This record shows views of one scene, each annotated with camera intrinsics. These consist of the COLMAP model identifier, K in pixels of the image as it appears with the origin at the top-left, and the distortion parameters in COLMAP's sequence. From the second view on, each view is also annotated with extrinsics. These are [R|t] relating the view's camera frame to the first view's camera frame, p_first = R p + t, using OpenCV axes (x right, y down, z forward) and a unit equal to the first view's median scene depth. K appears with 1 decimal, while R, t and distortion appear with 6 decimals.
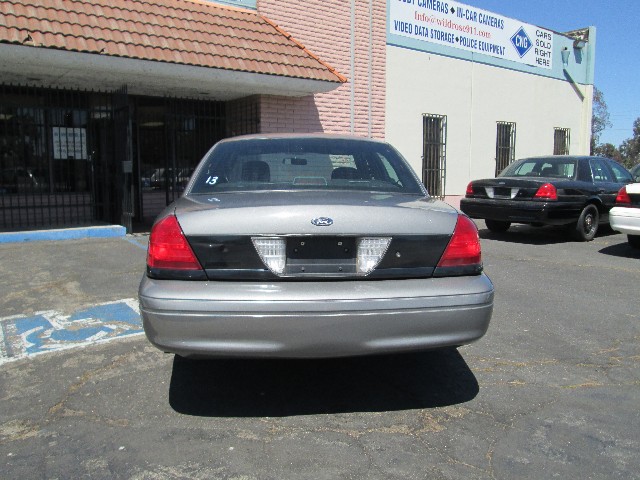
lens RADIAL K [[538.7, 0, 323.3], [0, 538.7, 243.4], [0, 0, 1]] dist [-0.060712, 0.048365]
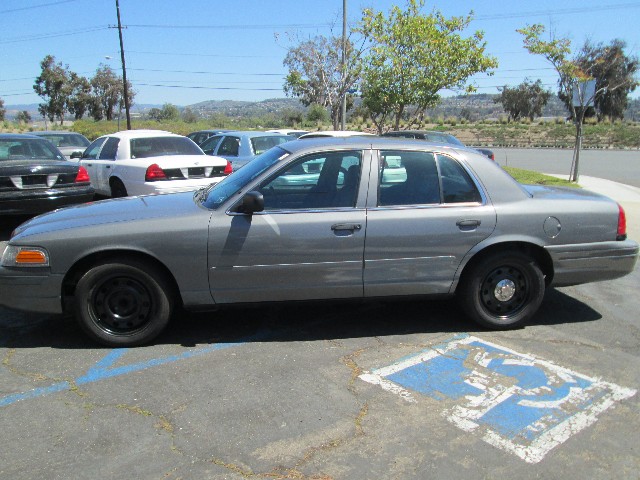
lens RADIAL K [[538.7, 0, 323.3], [0, 538.7, 243.4], [0, 0, 1]] dist [-0.060712, 0.048365]
pose [[-0.064479, -0.214604, 0.974571, -0.543234], [0.135108, 0.965733, 0.221597, -0.122290], [-0.988731, 0.145960, -0.033275, 0.570553]]
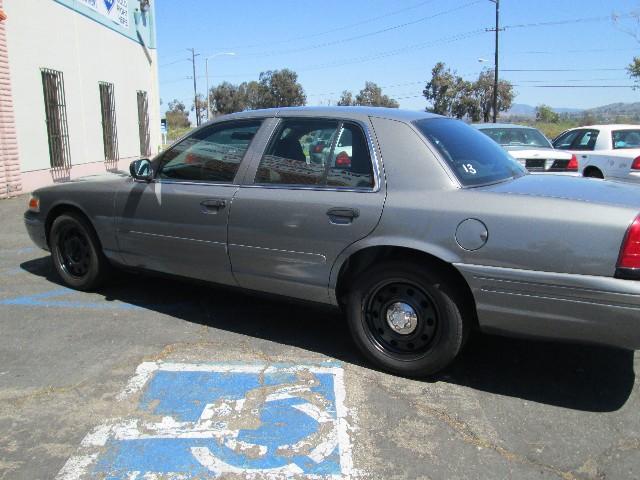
lens RADIAL K [[538.7, 0, 323.3], [0, 538.7, 243.4], [0, 0, 1]] dist [-0.060712, 0.048365]
pose [[0.584491, -0.169468, 0.793505, -0.385833], [0.109611, 0.985473, 0.129727, -0.050327], [-0.803962, 0.011152, 0.594576, 0.250385]]
